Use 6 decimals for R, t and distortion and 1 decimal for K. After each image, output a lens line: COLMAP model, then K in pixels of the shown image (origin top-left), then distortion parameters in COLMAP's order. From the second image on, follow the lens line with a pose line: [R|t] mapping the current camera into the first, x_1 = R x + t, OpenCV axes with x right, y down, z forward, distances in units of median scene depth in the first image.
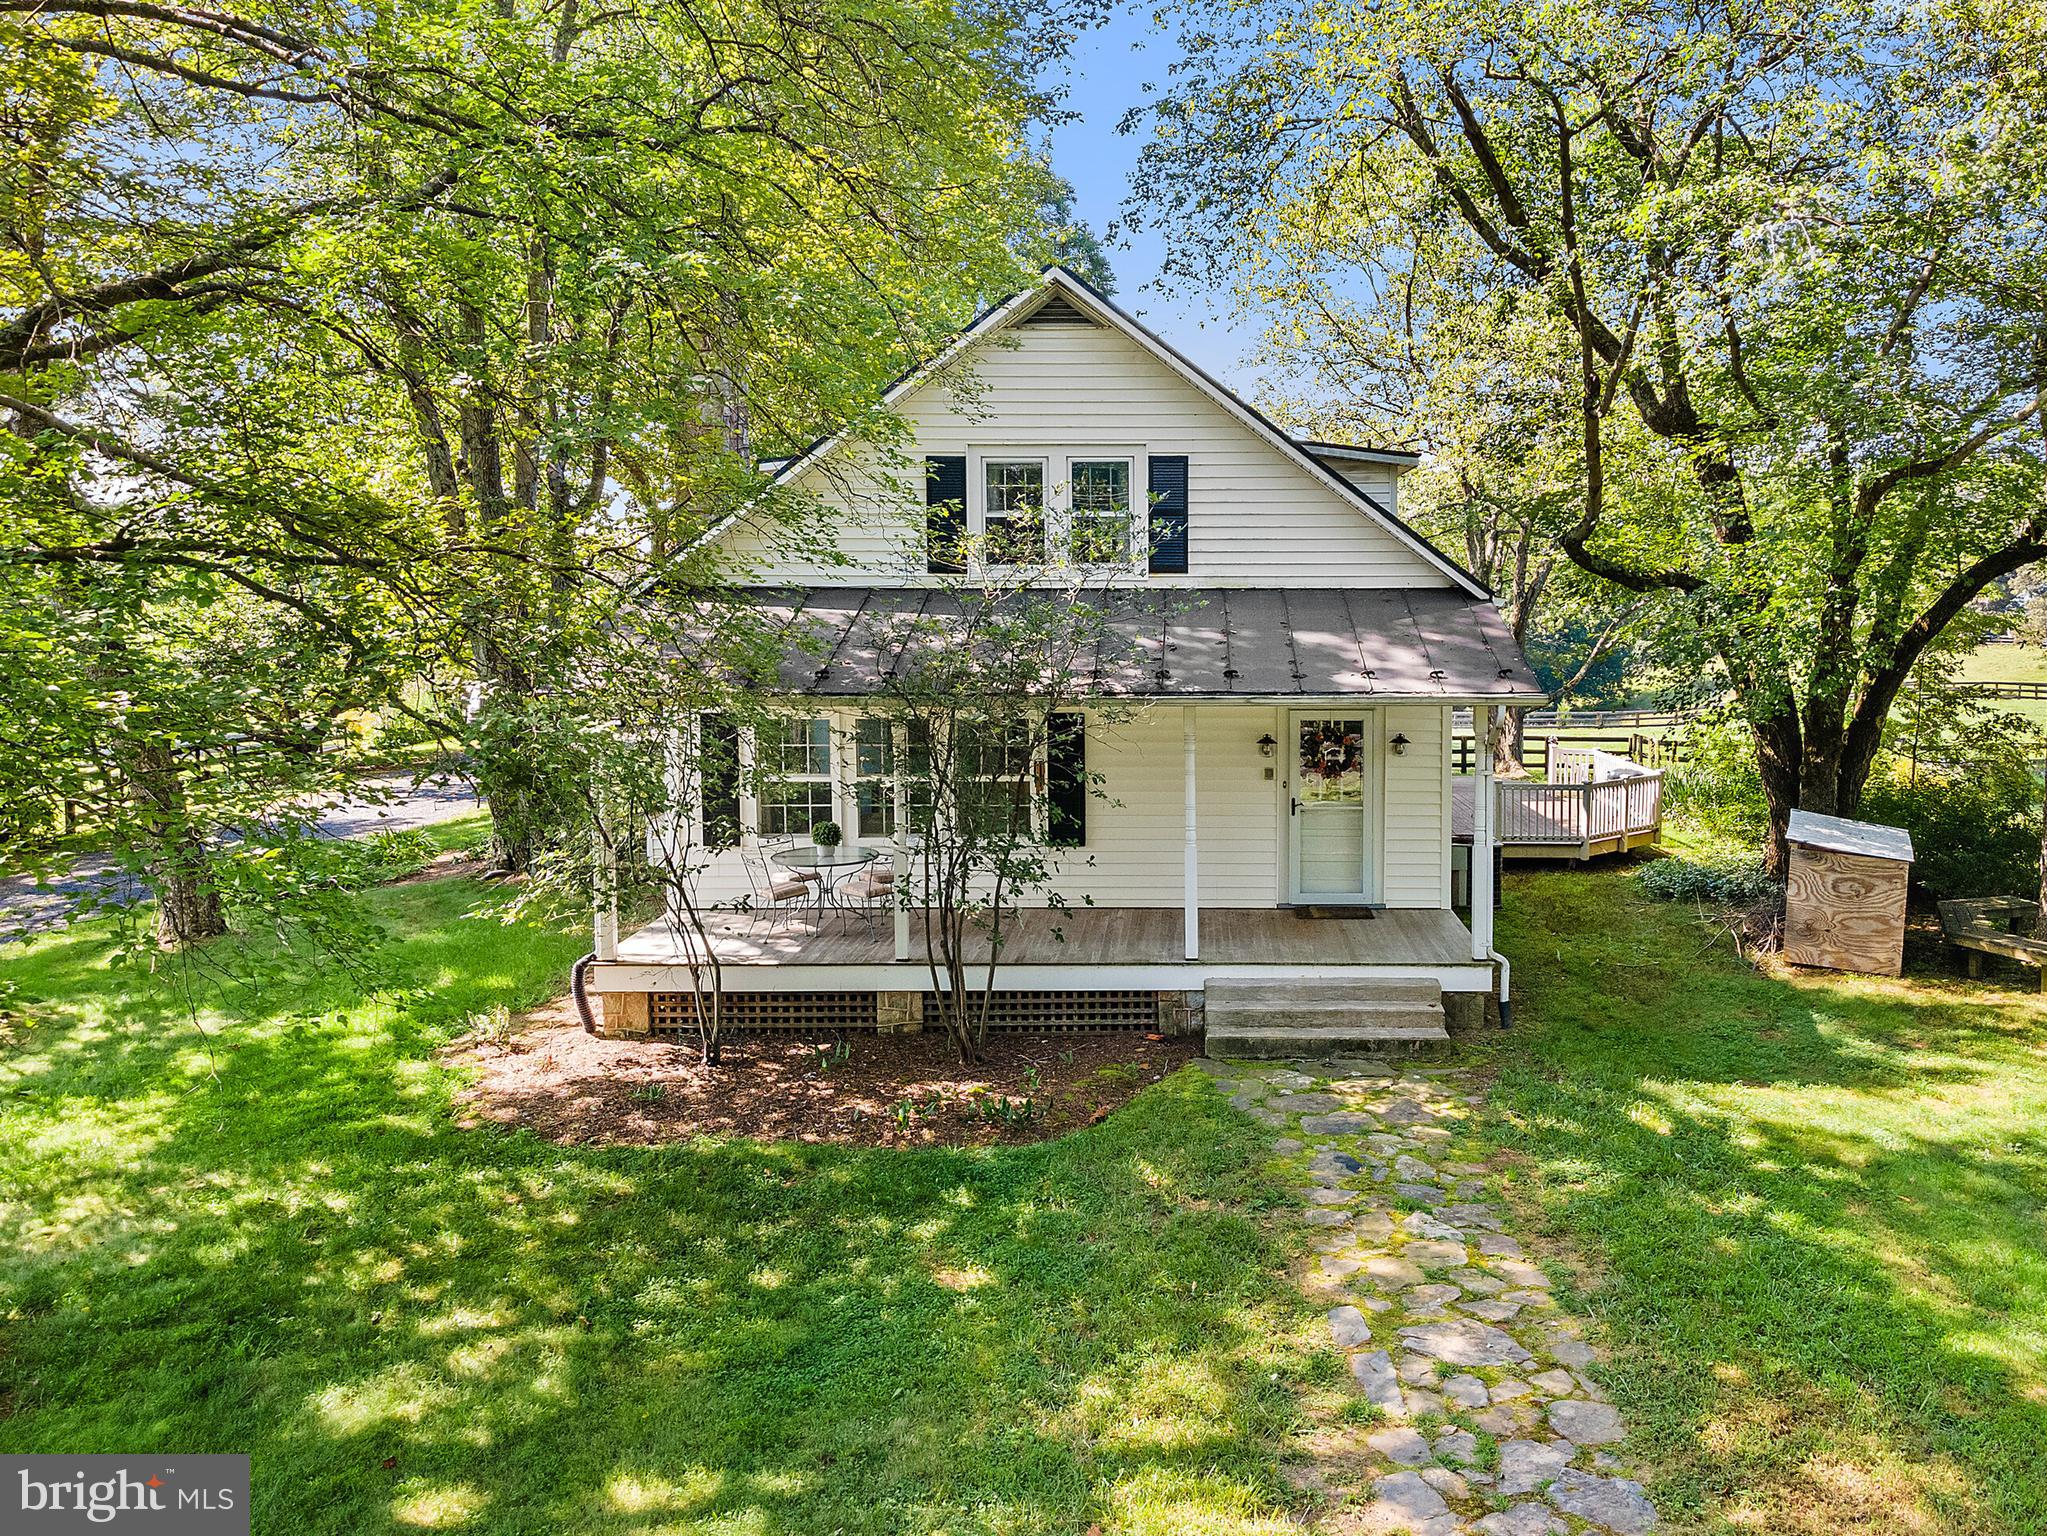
lens RADIAL K [[1721.2, 0, 1024.6], [0, 1721.2, 706.9], [0, 0, 1]] dist [0.076813, -0.006537]
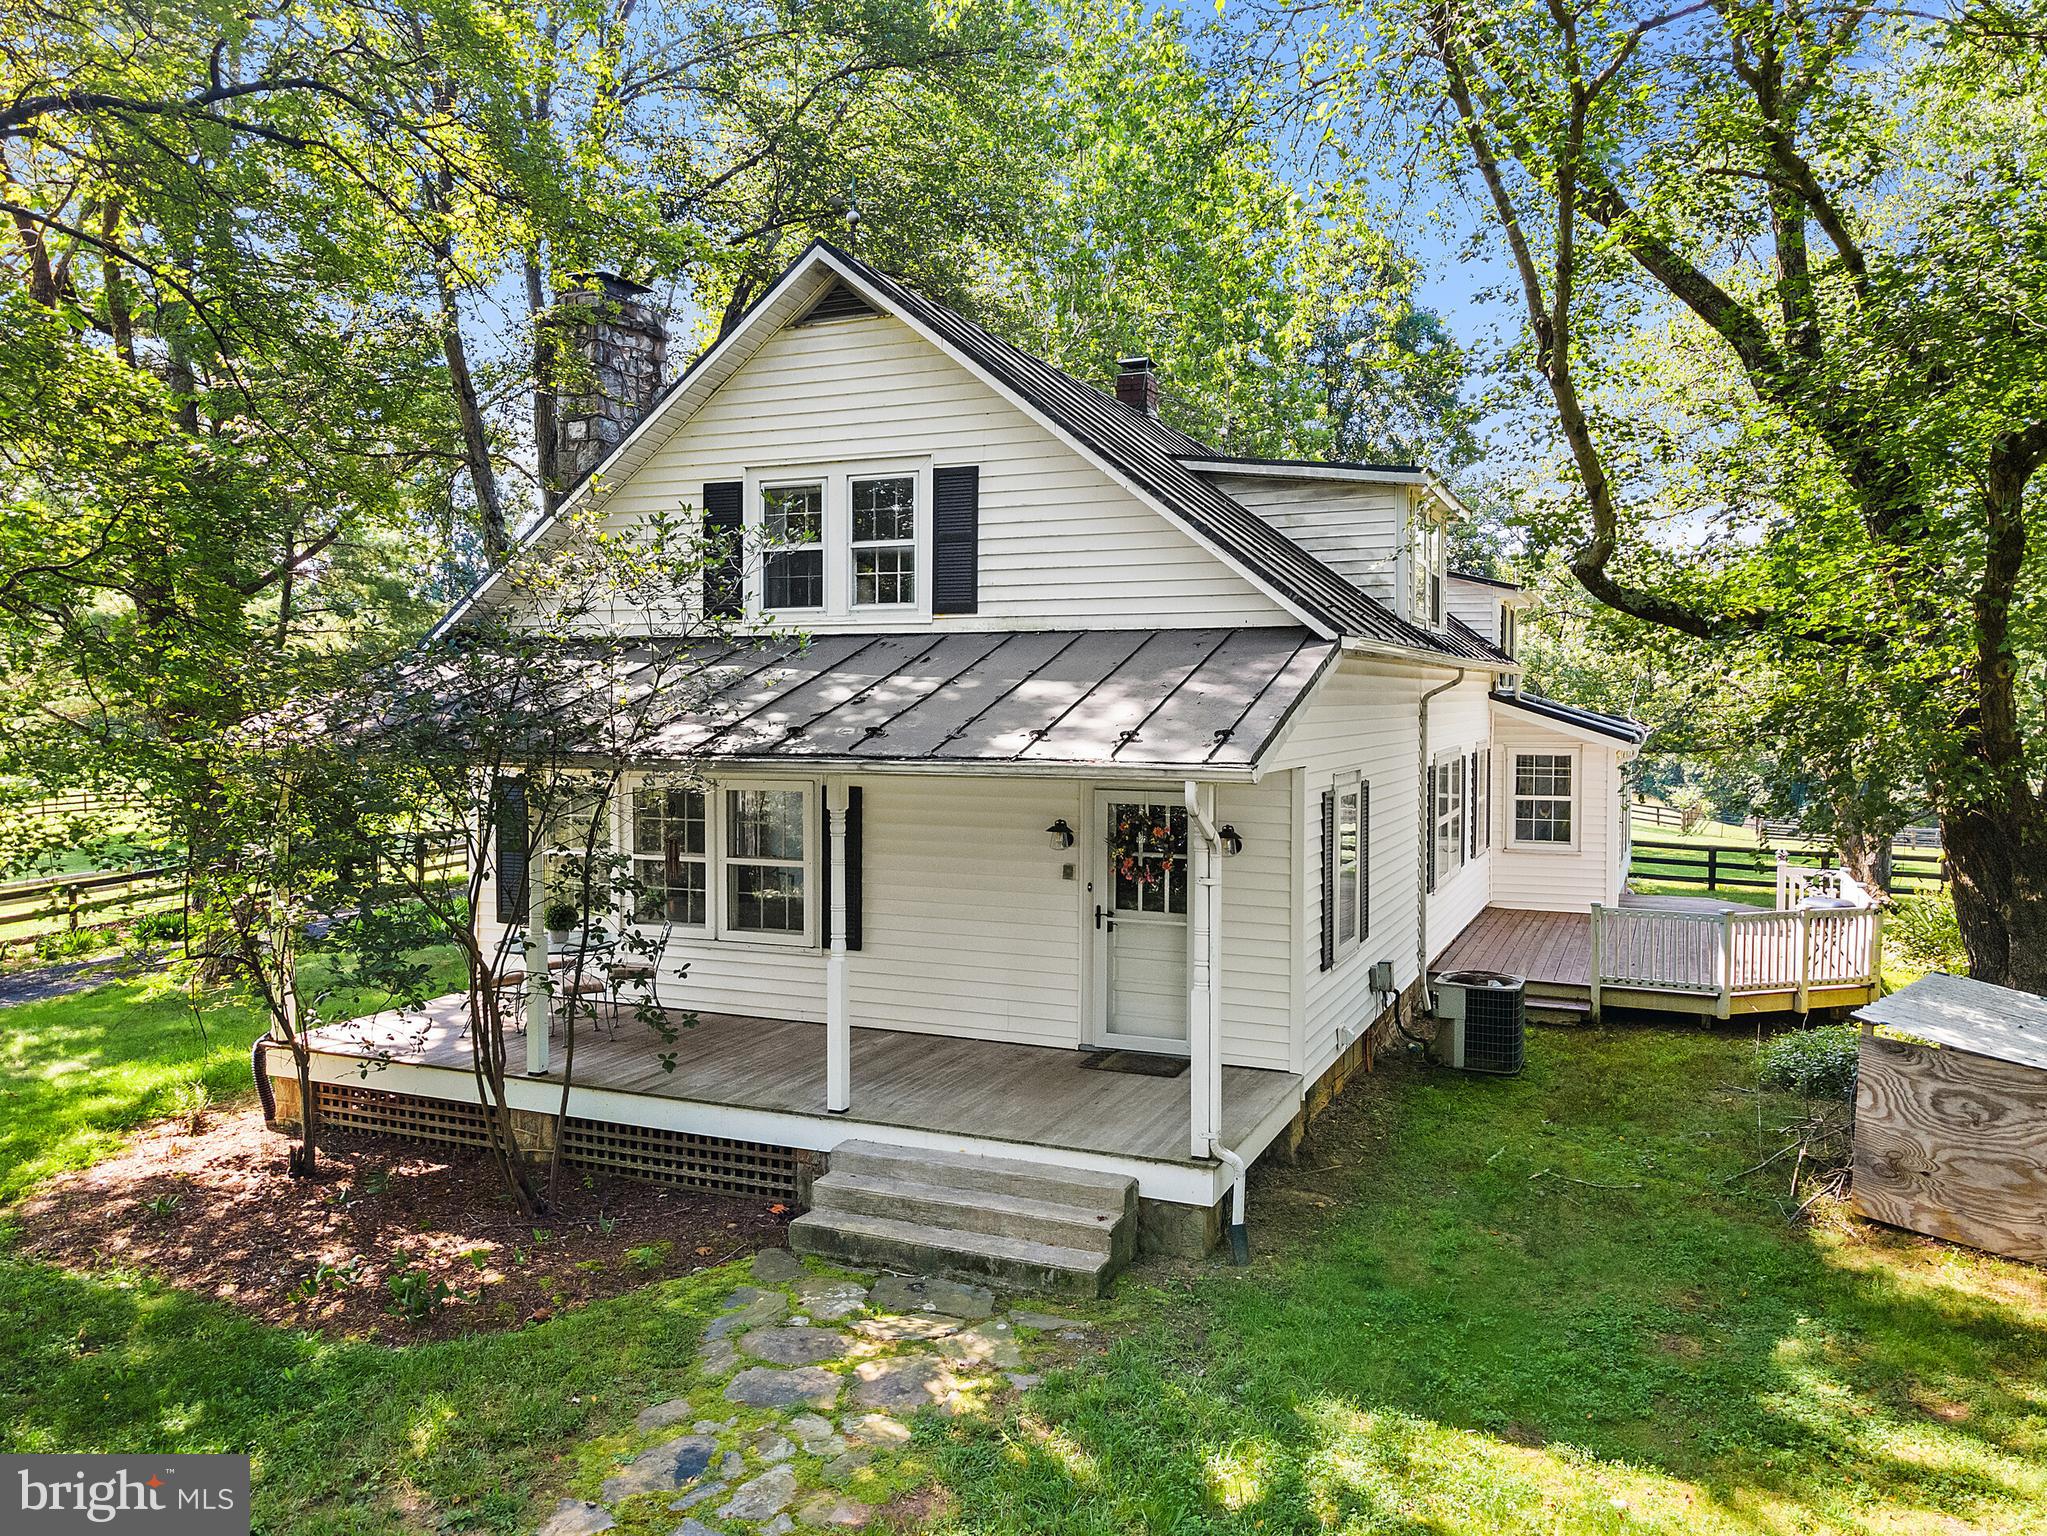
lens RADIAL K [[1498.4, 0, 1026.9], [0, 1498.4, 741.5], [0, 0, 1]] dist [0.028217, 0.034894]
pose [[0.913137, 0.012702, -0.407455, 0.467977], [-0.030485, 0.998843, -0.037182, 0.007148], [0.406511, 0.046373, 0.912468, 0.454982]]
